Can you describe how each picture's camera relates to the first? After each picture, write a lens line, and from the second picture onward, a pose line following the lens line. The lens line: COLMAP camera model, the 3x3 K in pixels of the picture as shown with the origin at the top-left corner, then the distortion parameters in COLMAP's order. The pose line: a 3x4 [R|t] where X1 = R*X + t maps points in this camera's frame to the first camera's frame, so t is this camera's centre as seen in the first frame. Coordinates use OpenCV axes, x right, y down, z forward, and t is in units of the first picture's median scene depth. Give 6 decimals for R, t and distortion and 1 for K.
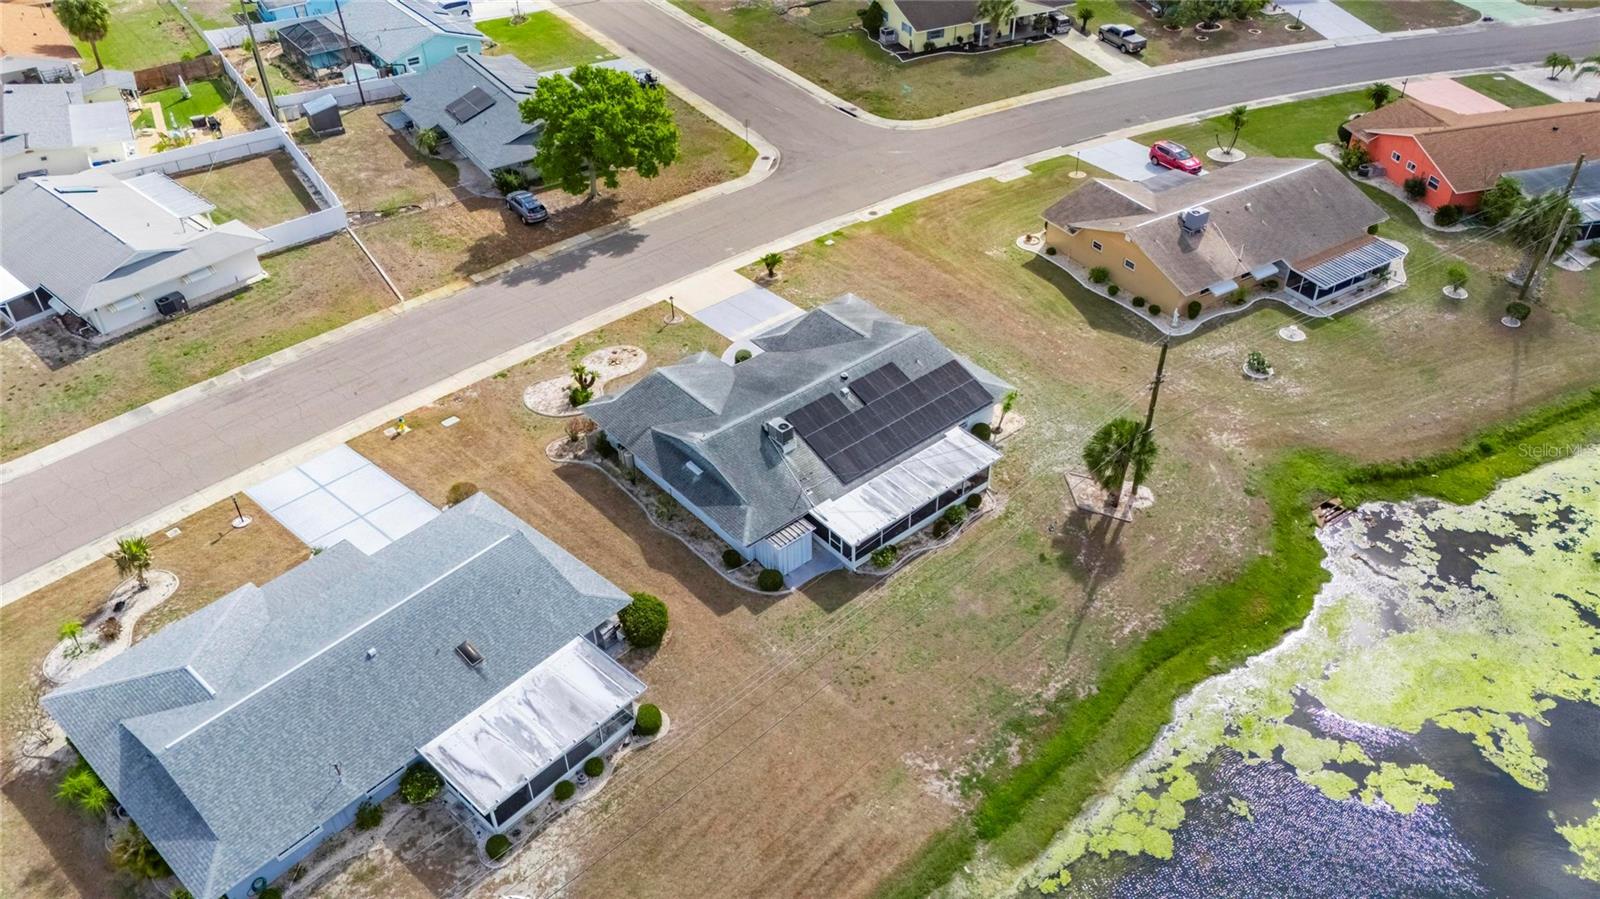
lens RADIAL K [[1170.8, 0, 806.2], [0, 1170.8, 447.4], [0, 0, 1]] dist [0.073022, -0.071343]
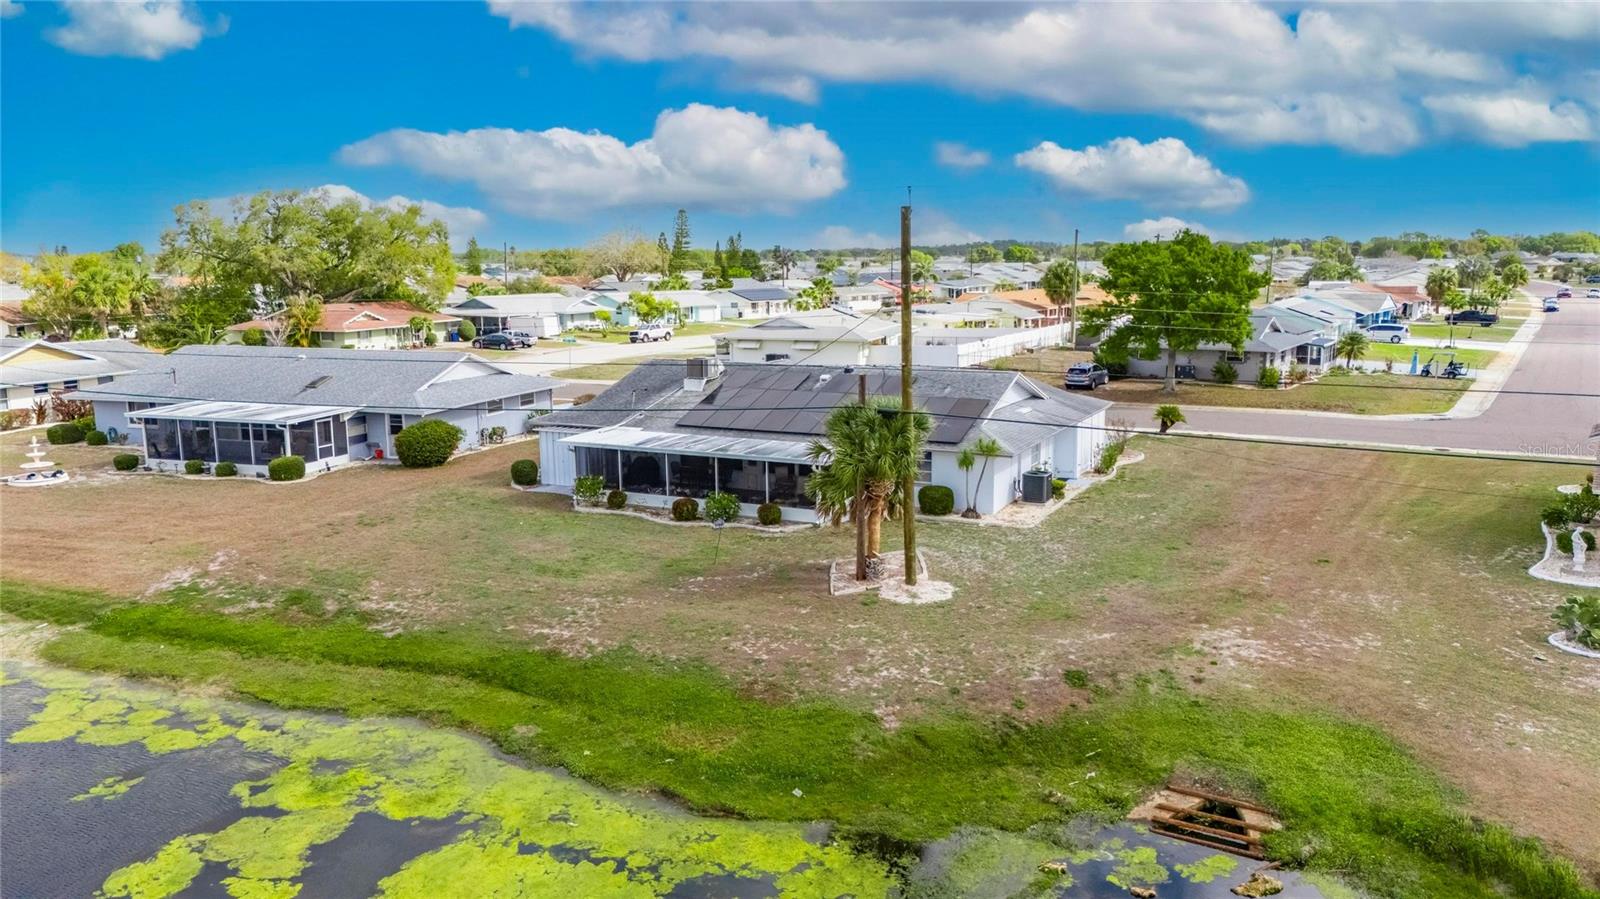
lens RADIAL K [[1170.8, 0, 810.0], [0, 1170.8, 457.8], [0, 0, 1]] dist [0.073022, -0.071343]
pose [[0.394683, 0.166465, -0.903612, 0.683653], [-0.563769, 0.820439, -0.095102, 0.065231], [0.725528, 0.546964, 0.417661, 0.720653]]
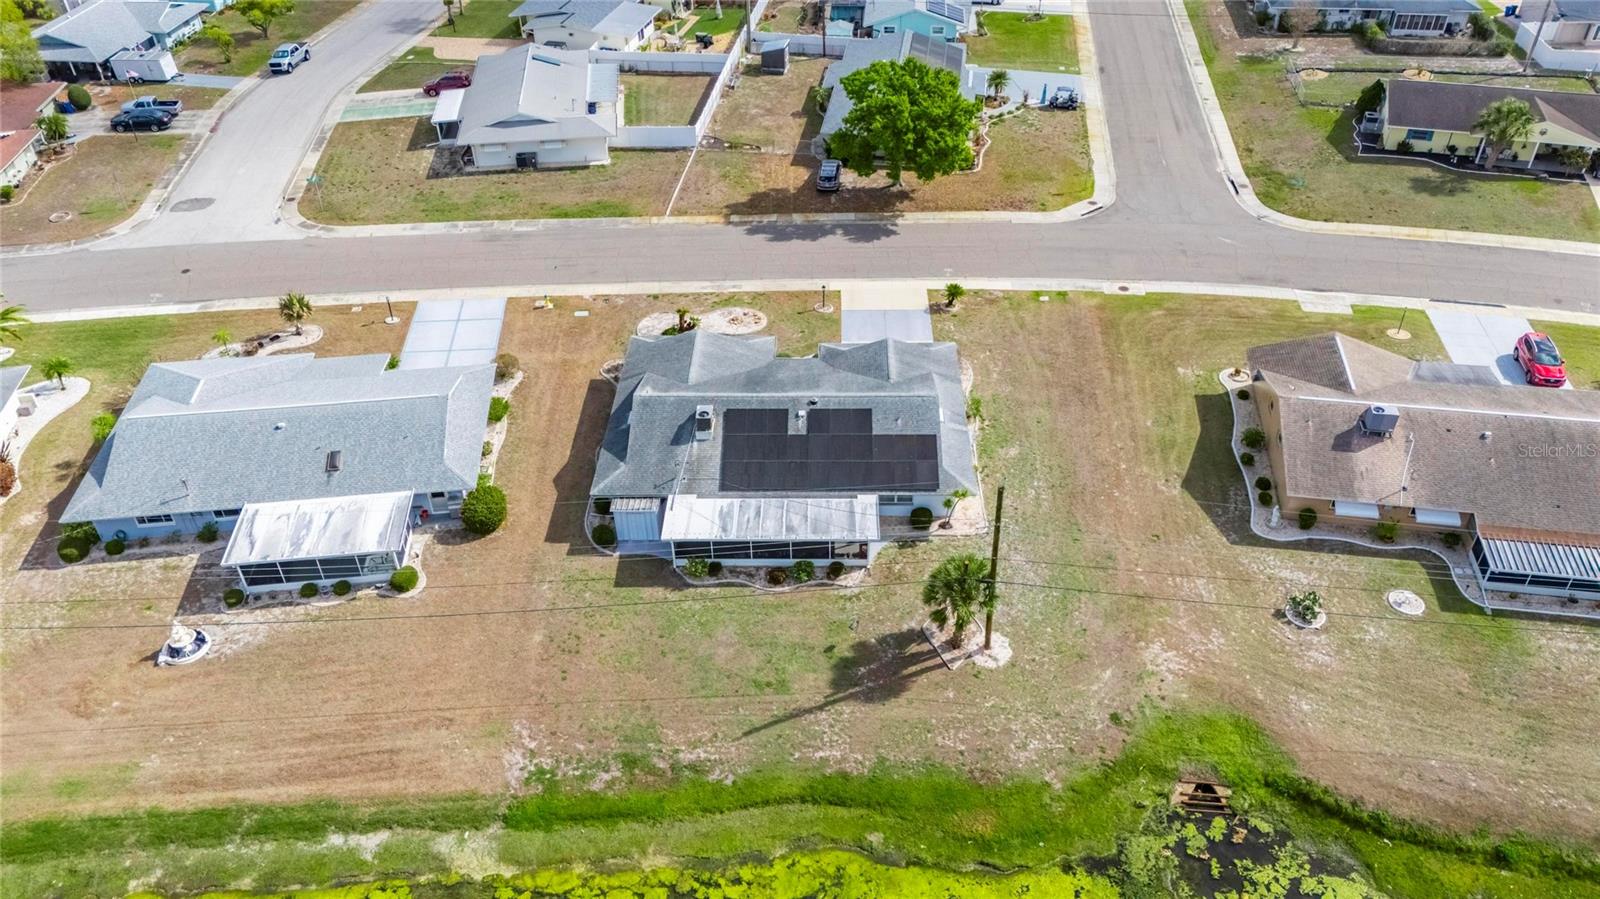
lens RADIAL K [[1170.8, 0, 809.1], [0, 1170.8, 450.2], [0, 0, 1]] dist [0.073022, -0.071343]
pose [[0.750860, 0.405448, -0.521365, 0.561337], [-0.403710, 0.906507, 0.123544, -0.144078], [0.522712, 0.117716, 0.844343, 0.178734]]
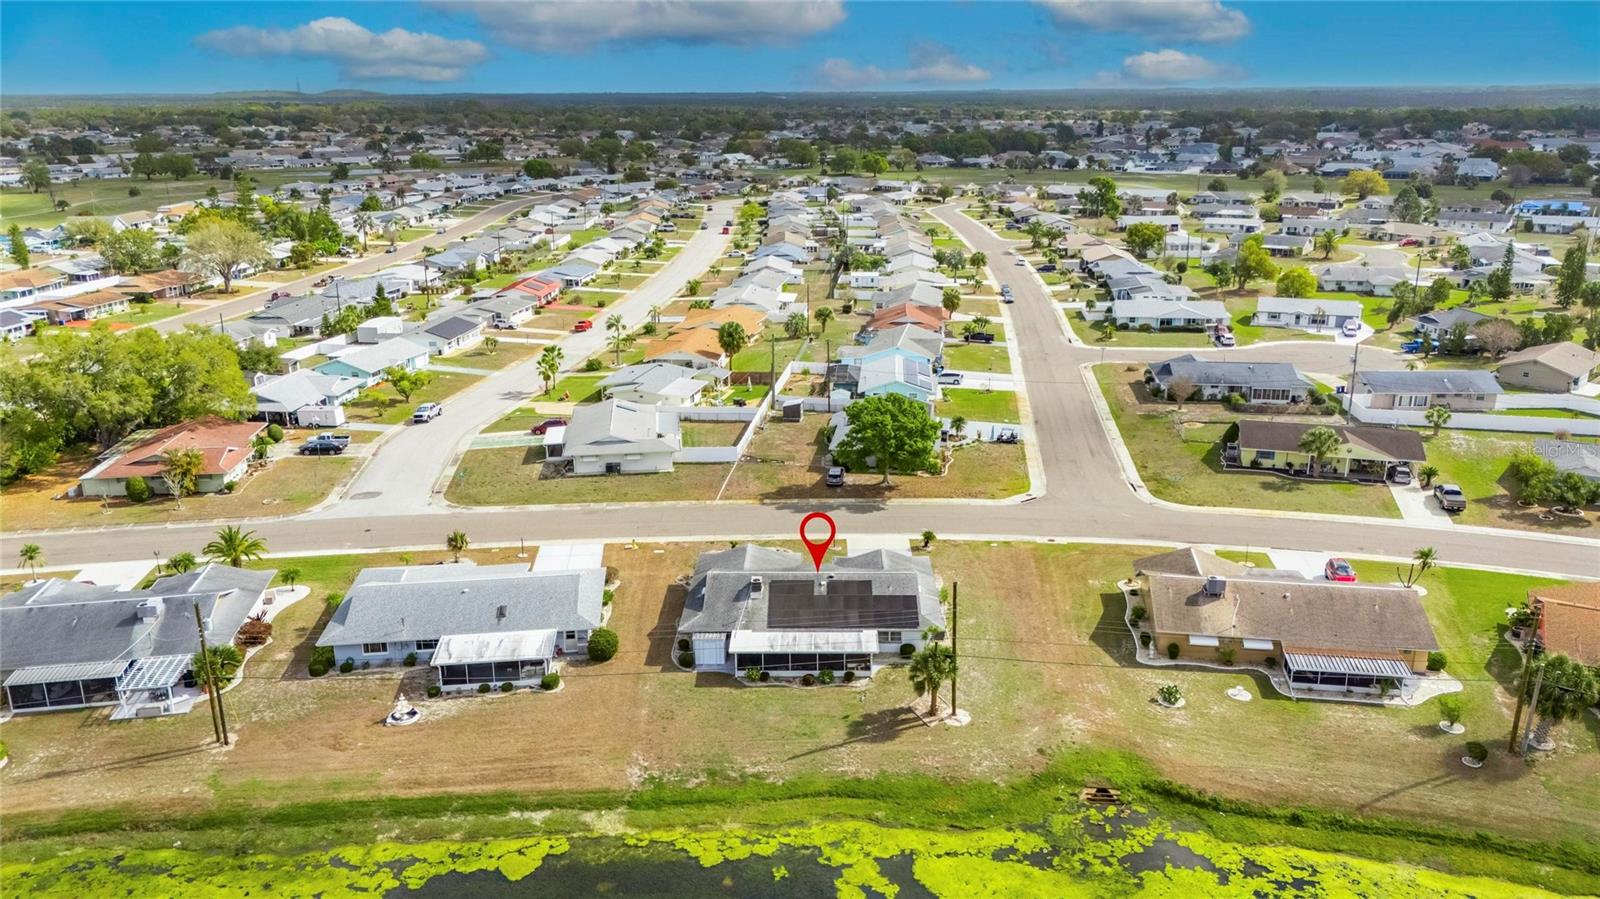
lens RADIAL K [[1170.8, 0, 808.0], [0, 1170.8, 442.4], [0, 0, 1]] dist [0.073022, -0.071343]
pose [[0.753288, 0.195212, -0.628052, 0.881311], [-0.408119, 0.887584, -0.213620, 0.111128], [0.515747, 0.417237, 0.748276, -0.149514]]
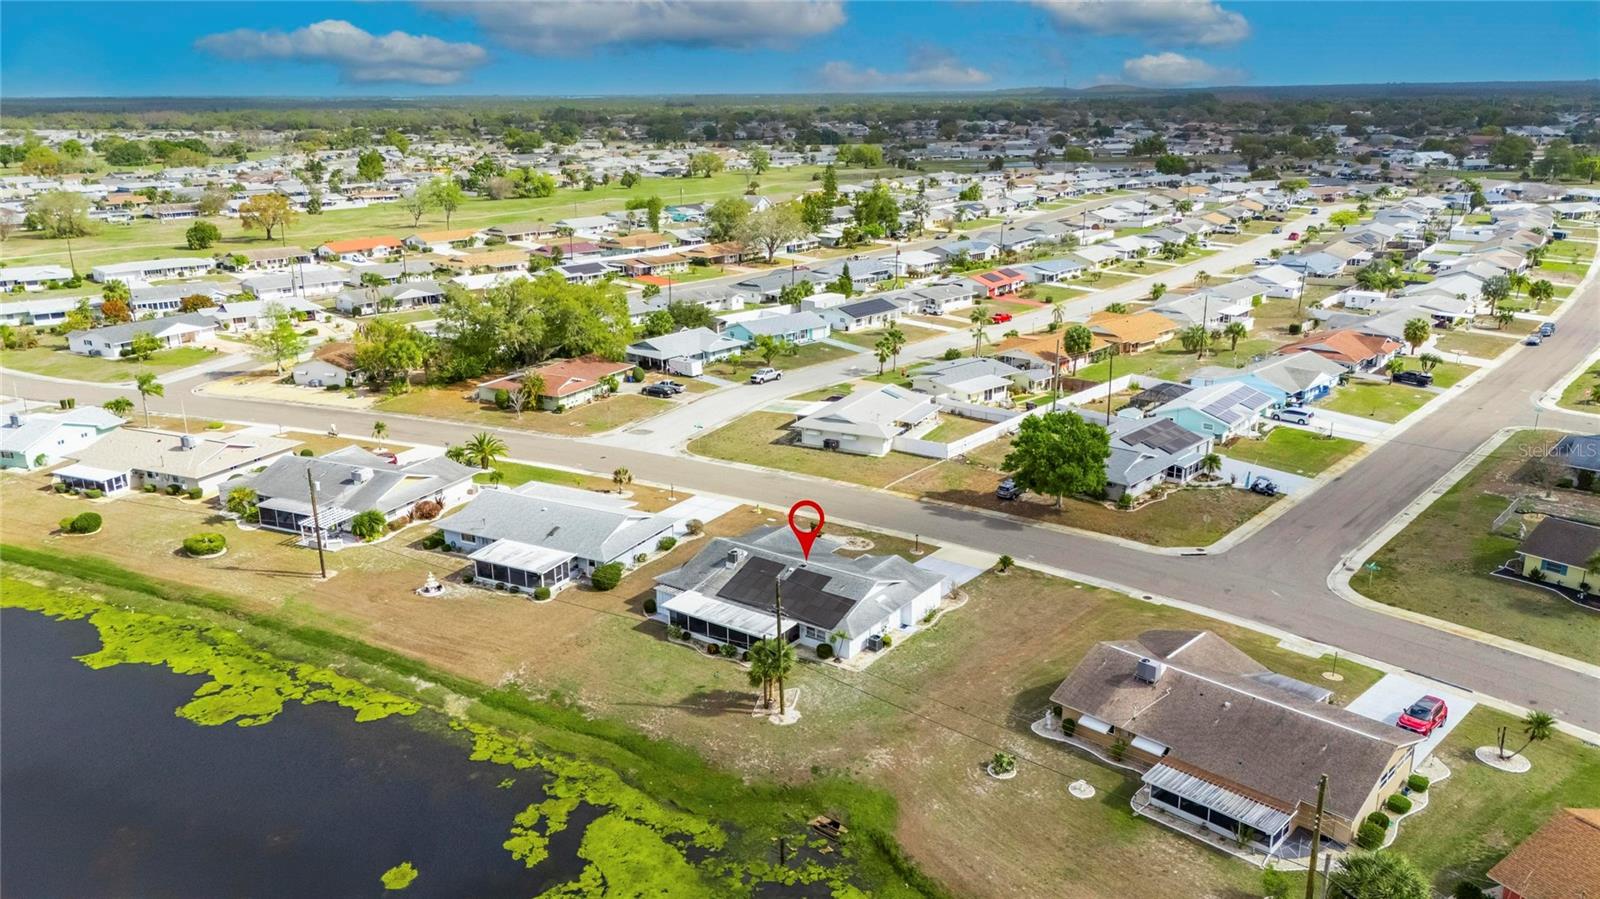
lens RADIAL K [[1170.8, 0, 809.5], [0, 1170.8, 441.5], [0, 0, 1]] dist [0.073022, -0.071343]
pose [[0.248517, 0.285806, -0.925502, 1.352235], [-0.593242, 0.800220, 0.087819, -0.319649], [0.765704, 0.527222, 0.368421, 0.390327]]
